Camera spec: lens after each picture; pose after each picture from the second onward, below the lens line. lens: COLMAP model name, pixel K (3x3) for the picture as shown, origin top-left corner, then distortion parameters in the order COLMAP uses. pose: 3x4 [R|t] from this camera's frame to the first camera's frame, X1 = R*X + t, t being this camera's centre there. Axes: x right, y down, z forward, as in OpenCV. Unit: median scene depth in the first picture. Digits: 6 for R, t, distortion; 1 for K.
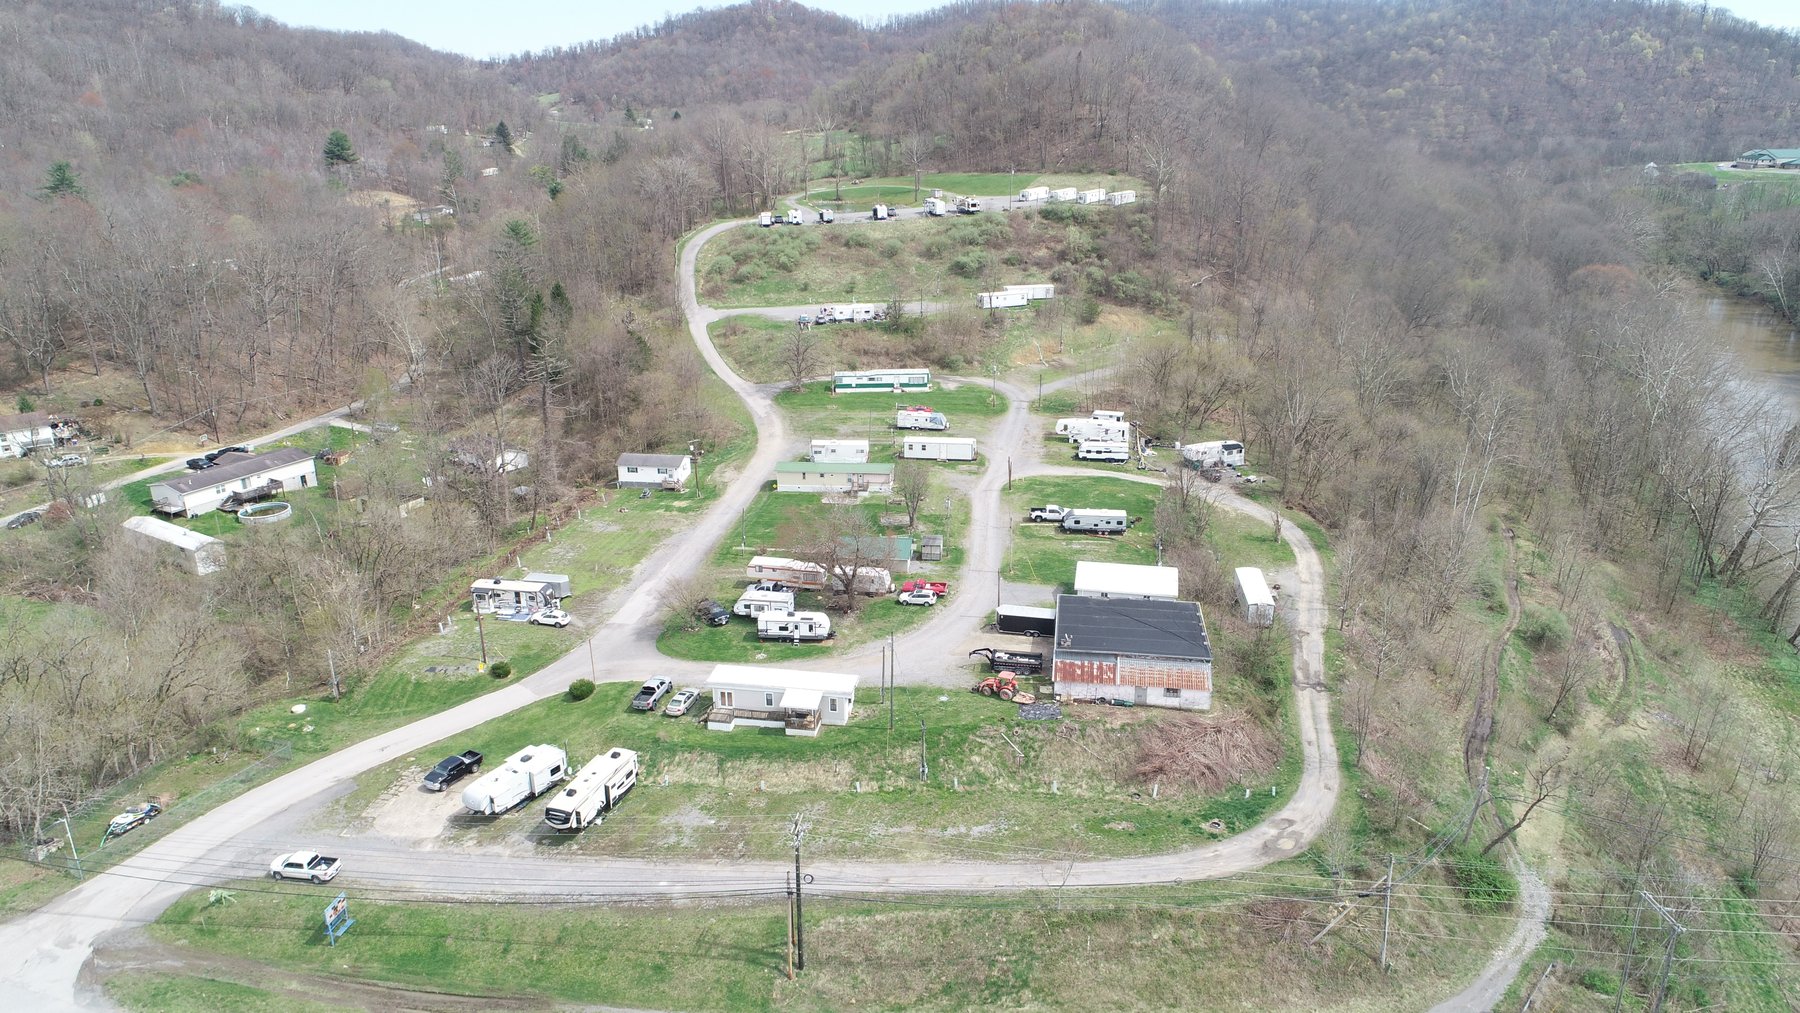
lens RADIAL K [[1197.6, 0, 903.1], [0, 1197.6, 507.0], [0, 0, 1]] dist [-0.006505, 0.000604]
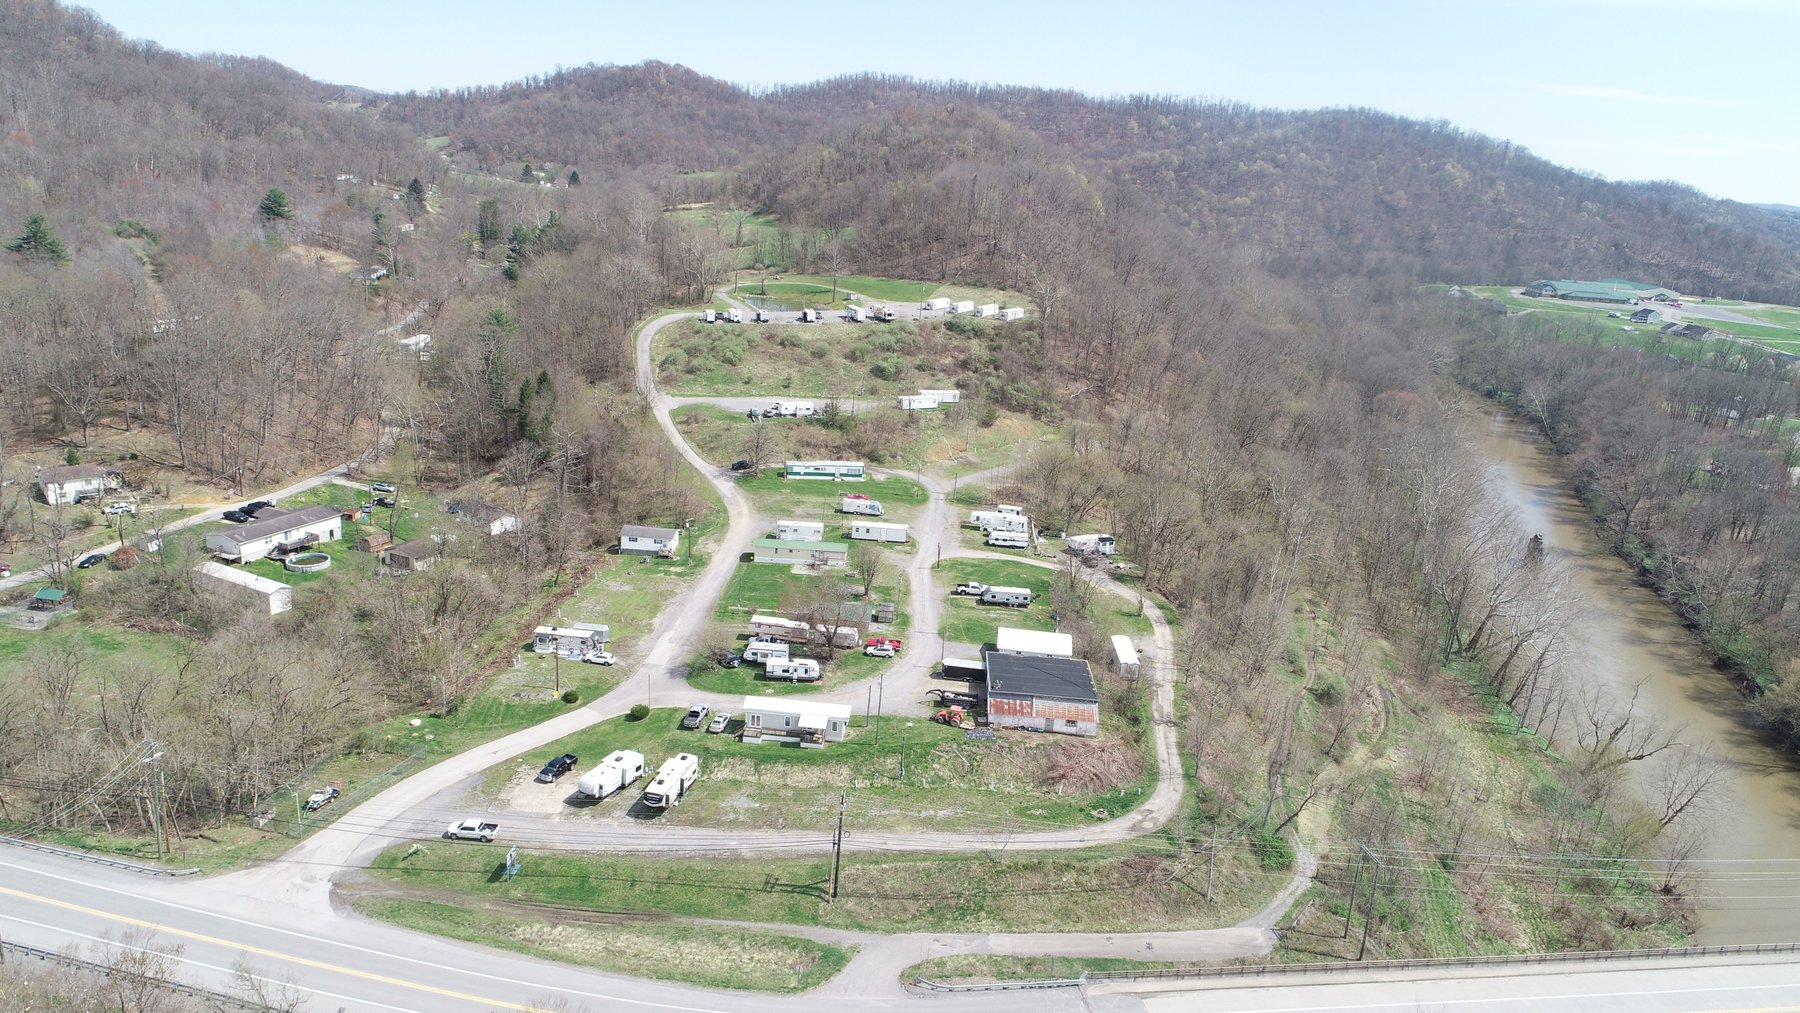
lens RADIAL K [[1197.6, 0, 903.7], [0, 1197.6, 504.8], [0, 0, 1]] dist [-0.006505, 0.000604]
pose [[0.991815, 0.044493, 0.119679, -0.098680], [-0.038872, 0.998047, -0.048904, -0.017285], [-0.121621, 0.043851, 0.991608, -0.254804]]
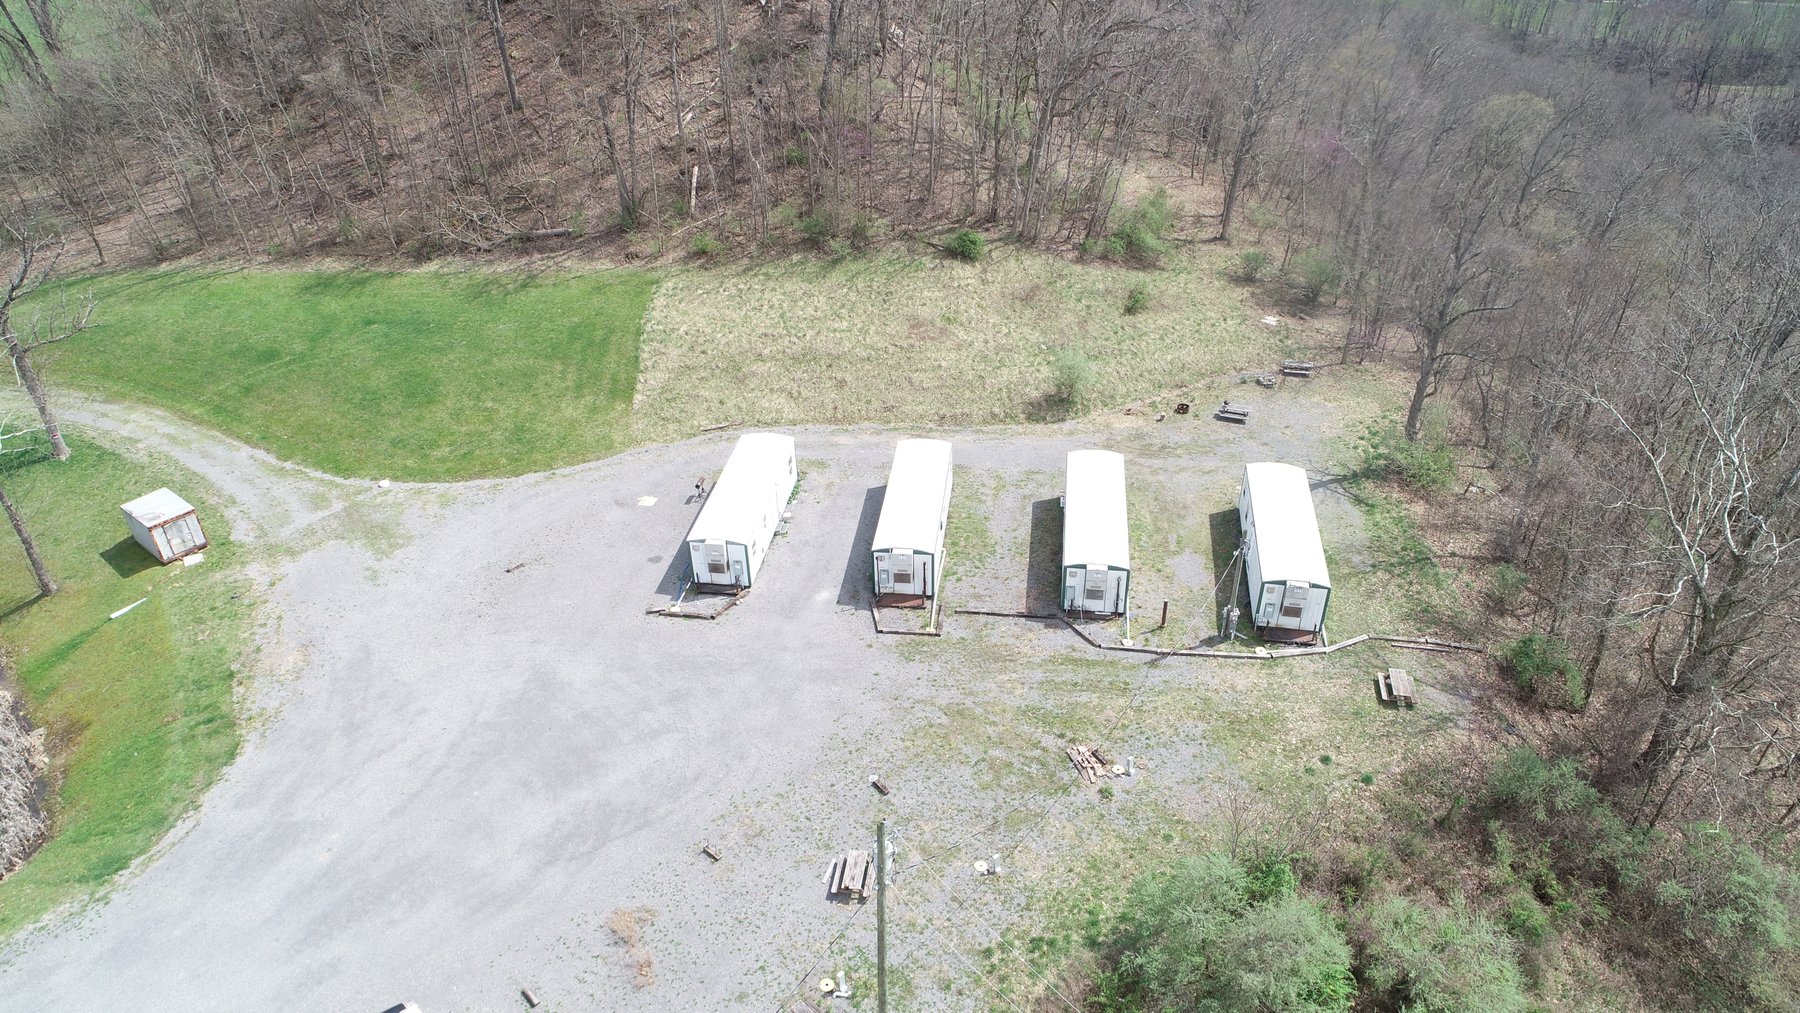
lens RADIAL K [[1197.6, 0, 894.3], [0, 1197.6, 510.7], [0, 0, 1]] dist [-0.006505, 0.000604]
pose [[0.868302, -0.257526, 0.423948, 0.092947], [0.167595, 0.956721, 0.237901, -0.559580], [-0.466866, -0.135519, 0.873883, 1.531979]]
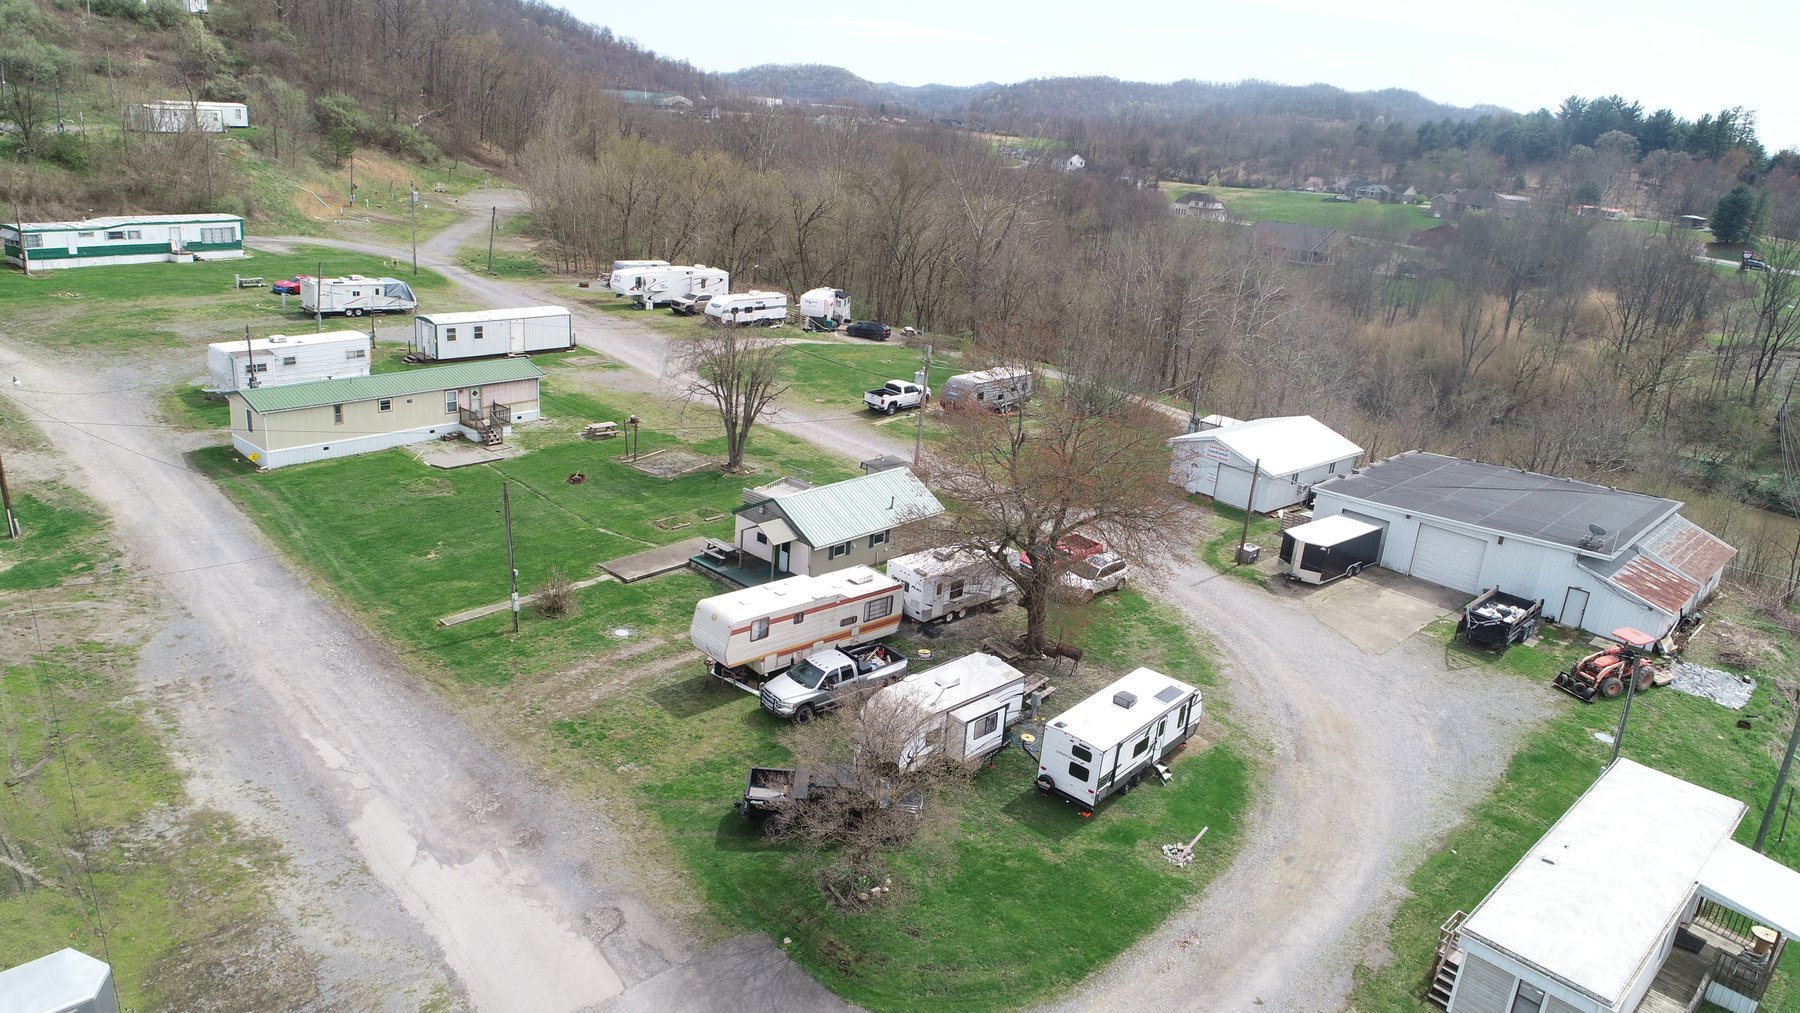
lens RADIAL K [[1197.6, 0, 901.8], [0, 1197.6, 509.6], [0, 0, 1]] dist [-0.006505, 0.000604]
pose [[0.576383, -0.210516, 0.789599, -0.271732], [0.188330, 0.974458, 0.122327, -0.009096], [-0.795182, 0.078198, 0.601307, 0.611259]]
